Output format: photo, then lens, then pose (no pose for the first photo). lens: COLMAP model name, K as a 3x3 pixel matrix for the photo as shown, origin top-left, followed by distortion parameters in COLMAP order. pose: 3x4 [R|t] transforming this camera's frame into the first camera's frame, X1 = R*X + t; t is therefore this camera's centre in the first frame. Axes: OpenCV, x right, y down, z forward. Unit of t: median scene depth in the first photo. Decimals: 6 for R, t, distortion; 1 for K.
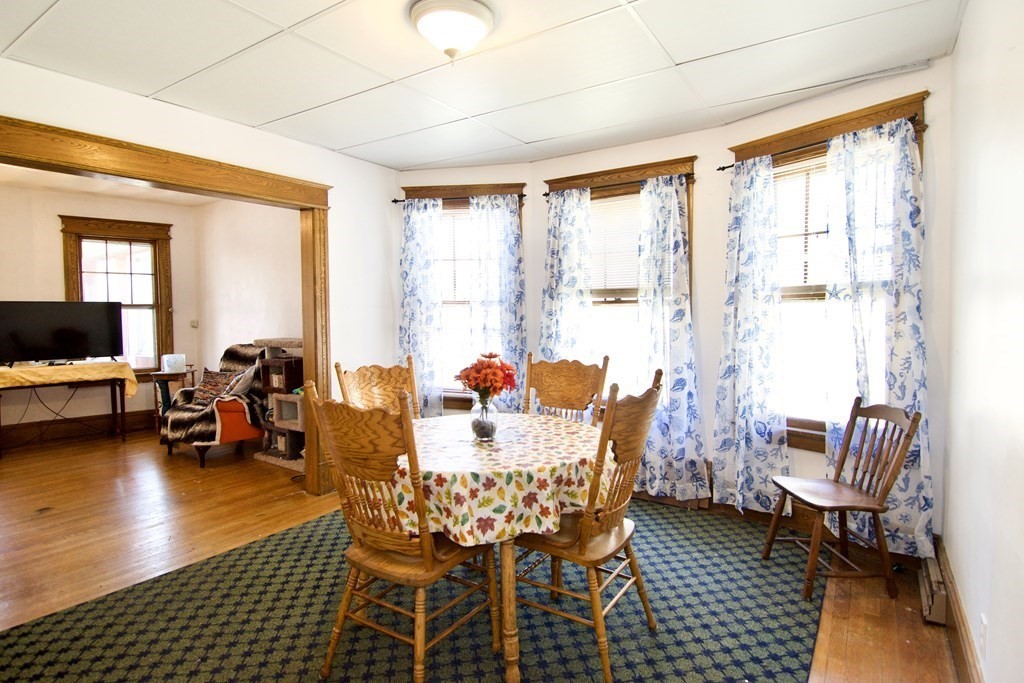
lens RADIAL K [[541.4, 0, 513.7], [0, 541.4, 337.6], [0, 0, 1]] dist [-0.000339, -0.016283]
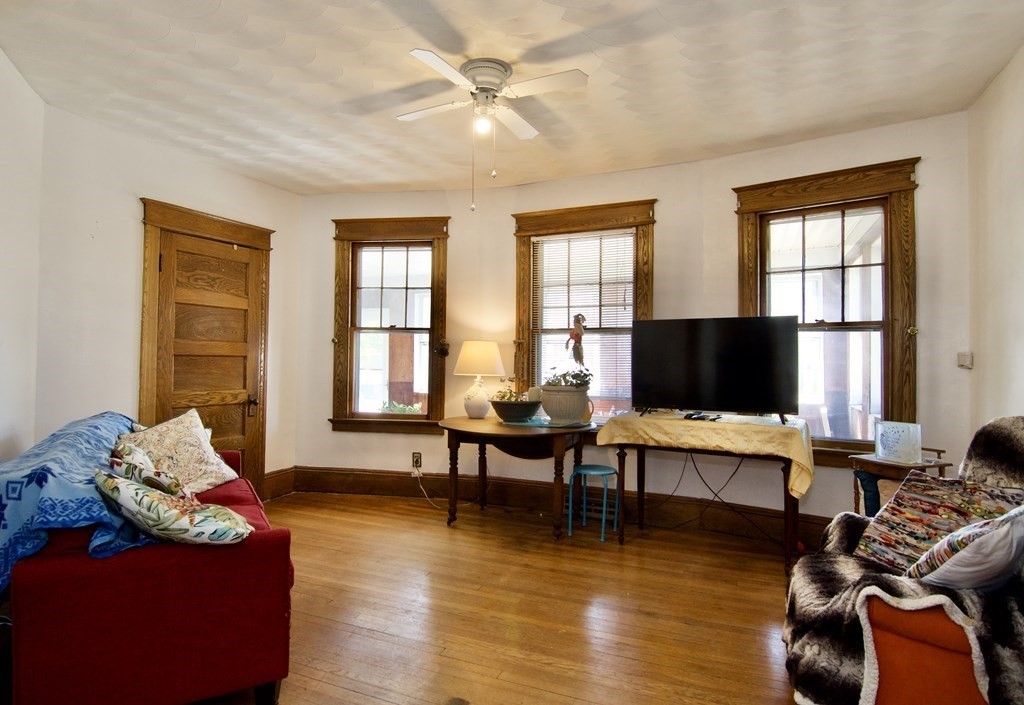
lens RADIAL K [[578.3, 0, 490.1], [0, 578.3, 347.3], [0, 0, 1]] dist [-0.001171, -0.015555]
pose [[0.186061, -0.009048, -0.982497, -0.216966], [-0.053116, 0.998403, -0.019253, -0.006392], [0.981101, 0.055768, 0.185283, 0.595896]]
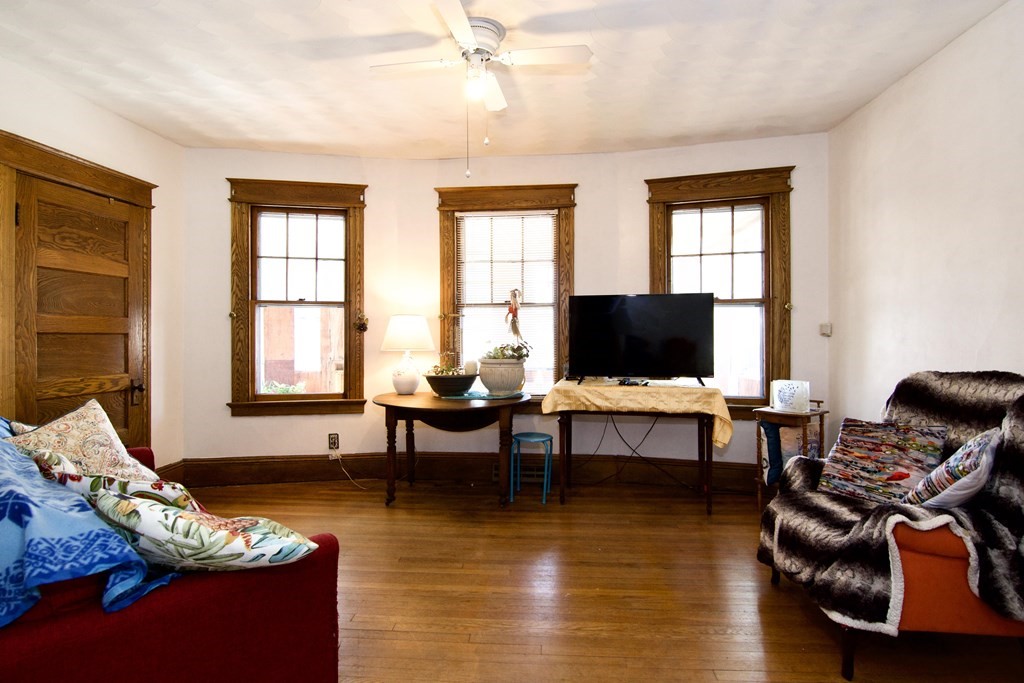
lens RADIAL K [[541.4, 0, 513.7], [0, 541.4, 337.6], [0, 0, 1]] dist [-0.000339, -0.016283]
pose [[0.512802, 0.011361, -0.858432, -0.303491], [-0.038138, 0.999227, -0.009558, 0.001920], [0.857659, 0.037640, 0.512839, 0.476101]]
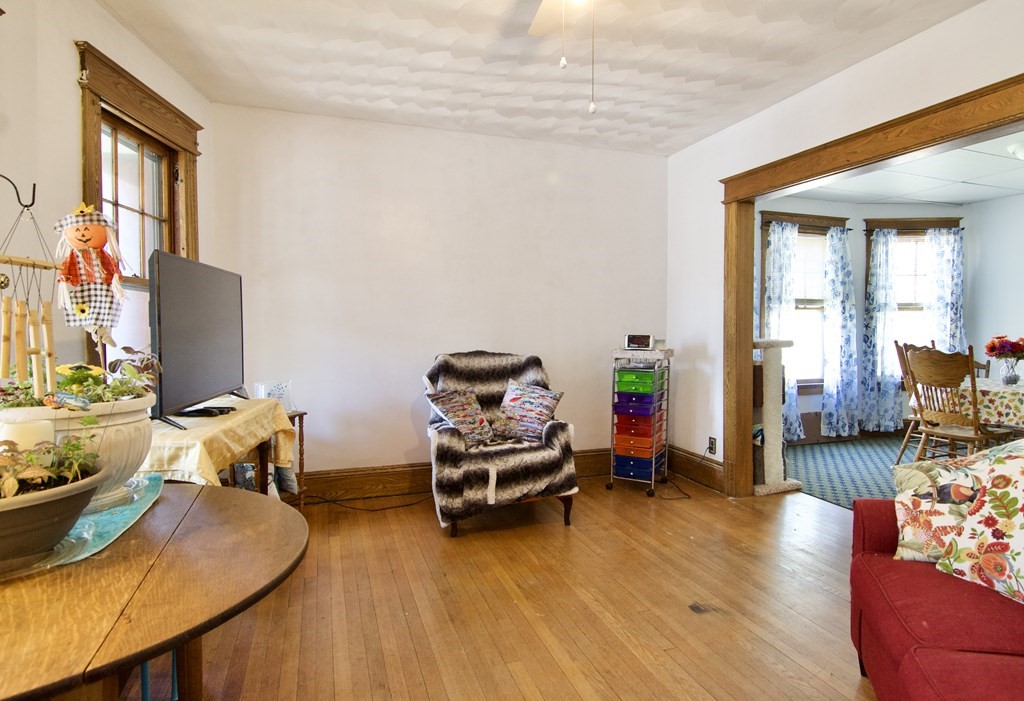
lens RADIAL K [[571.1, 0, 516.4], [0, 571.1, 351.8], [0, 0, 1]] dist [0.000051, -0.000228]
pose [[0.588384, -0.027331, 0.808119, -1.009355], [0.033434, 0.999396, 0.009457, 0.005608], [-0.807890, 0.021454, 0.588943, 0.507611]]
